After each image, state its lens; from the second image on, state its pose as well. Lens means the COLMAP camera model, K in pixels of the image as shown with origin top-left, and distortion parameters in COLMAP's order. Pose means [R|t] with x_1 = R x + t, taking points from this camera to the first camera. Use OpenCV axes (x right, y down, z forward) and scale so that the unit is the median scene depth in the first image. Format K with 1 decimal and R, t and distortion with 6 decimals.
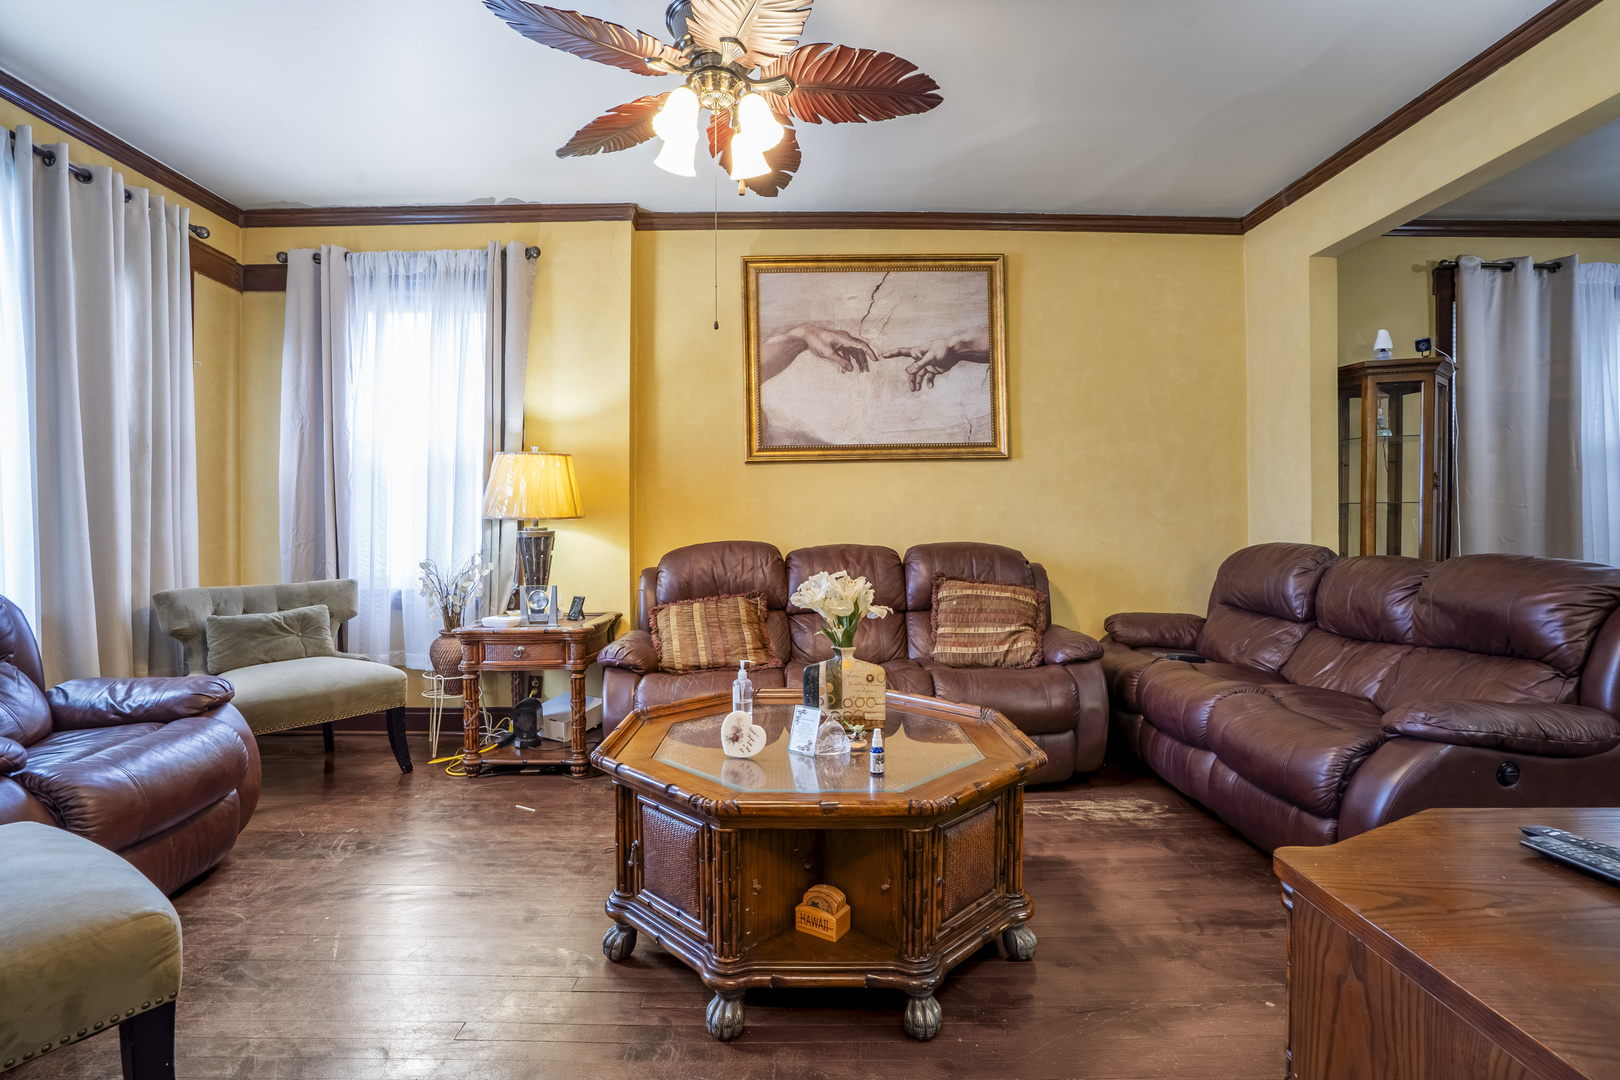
lens RADIAL K [[753.5, 0, 813.0], [0, 753.5, 539.1], [0, 0, 1]] dist [0.001427, 0.000221]
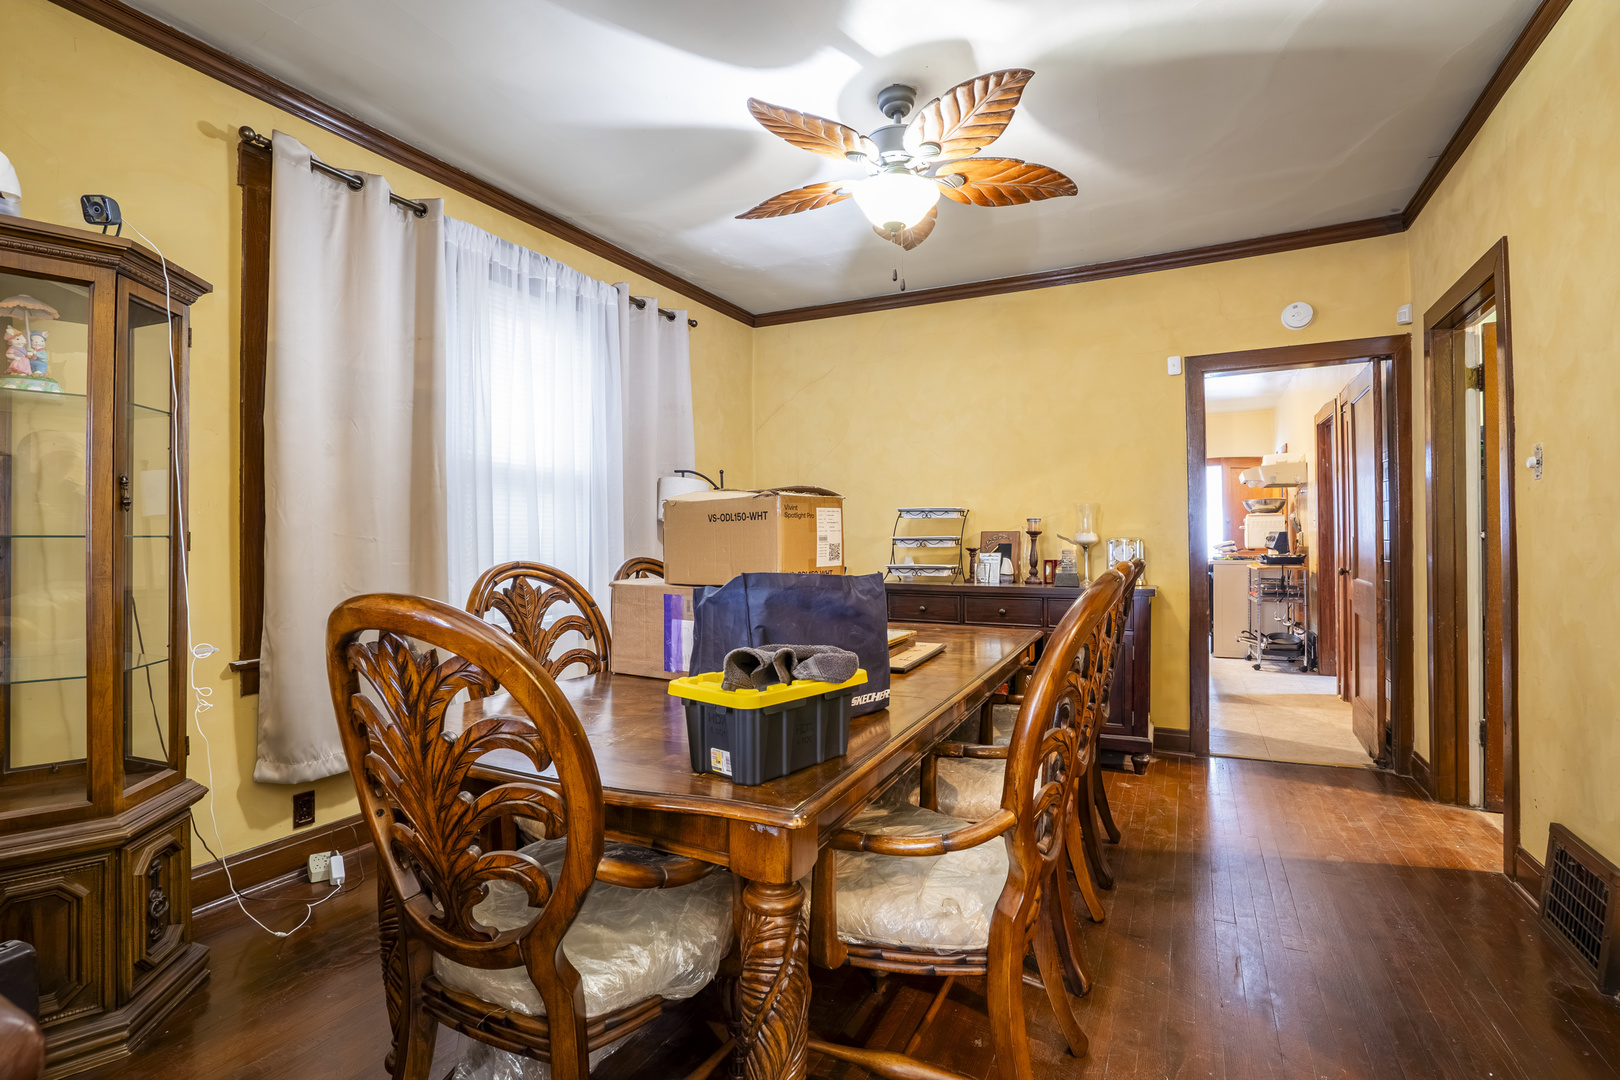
lens RADIAL K [[753.5, 0, 812.8], [0, 753.5, 538.5], [0, 0, 1]] dist [0.001427, 0.000221]
pose [[0.487560, 0.006094, 0.873068, 0.536582], [0.013397, 0.999806, -0.014460, -0.028676], [-0.872987, 0.018747, 0.487383, 0.322986]]
